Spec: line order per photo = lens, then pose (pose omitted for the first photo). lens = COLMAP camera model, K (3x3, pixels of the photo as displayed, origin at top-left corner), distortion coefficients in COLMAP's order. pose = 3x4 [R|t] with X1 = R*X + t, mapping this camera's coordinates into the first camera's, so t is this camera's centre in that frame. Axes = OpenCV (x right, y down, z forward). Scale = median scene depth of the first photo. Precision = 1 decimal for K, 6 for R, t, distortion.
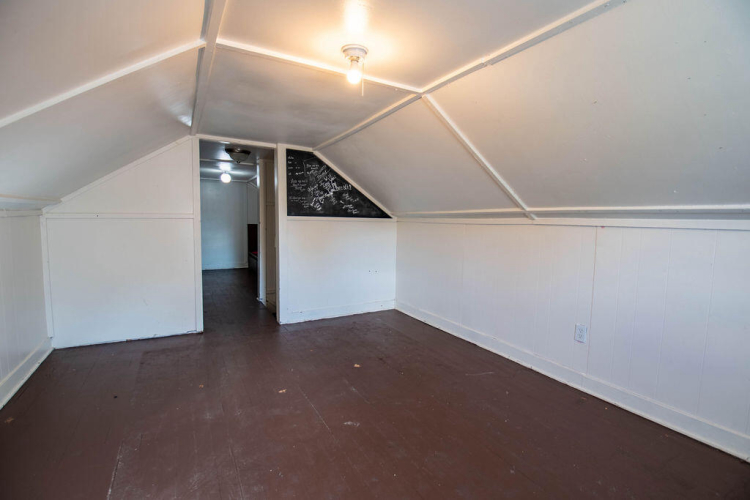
lens RADIAL K [[333.9, 0, 372.5], [0, 333.9, 247.4], [0, 0, 1]] dist [0.006475, -0.016613]
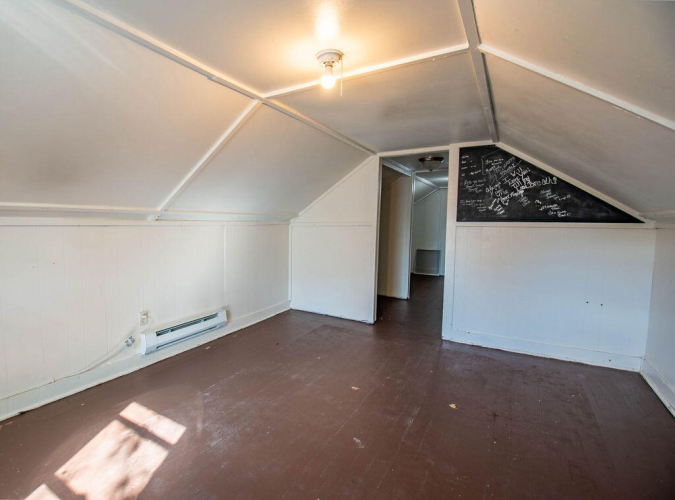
lens RADIAL K [[331.8, 0, 296.3], [0, 331.8, 245.0], [0, 0, 1]] dist [-0.001706, -0.004690]
pose [[0.475269, 0.042510, -0.878813, 0.321514], [-0.069207, 0.997544, 0.010825, -0.010524], [0.877114, 0.055675, 0.477044, 0.187860]]
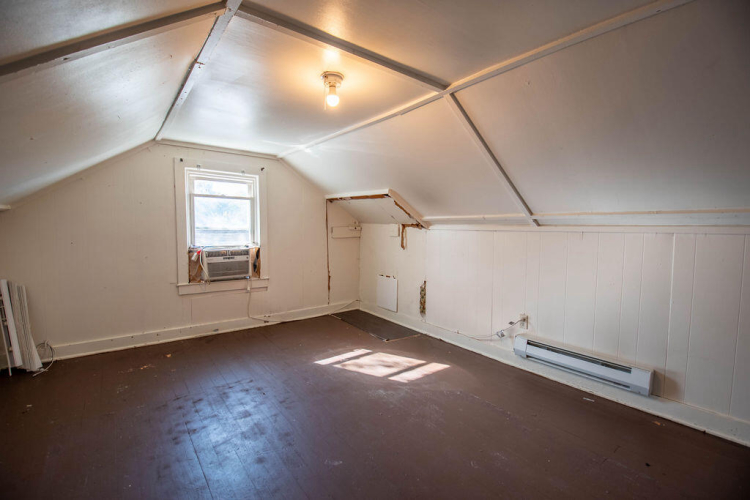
lens RADIAL K [[333.9, 0, 373.3], [0, 333.9, 249.4], [0, 0, 1]] dist [0.006475, -0.016613]
pose [[-0.987817, -0.012630, -0.155105, -0.010372], [-0.035405, 0.988803, 0.144966, -0.074343], [0.151537, 0.148691, -0.977204, 0.888690]]
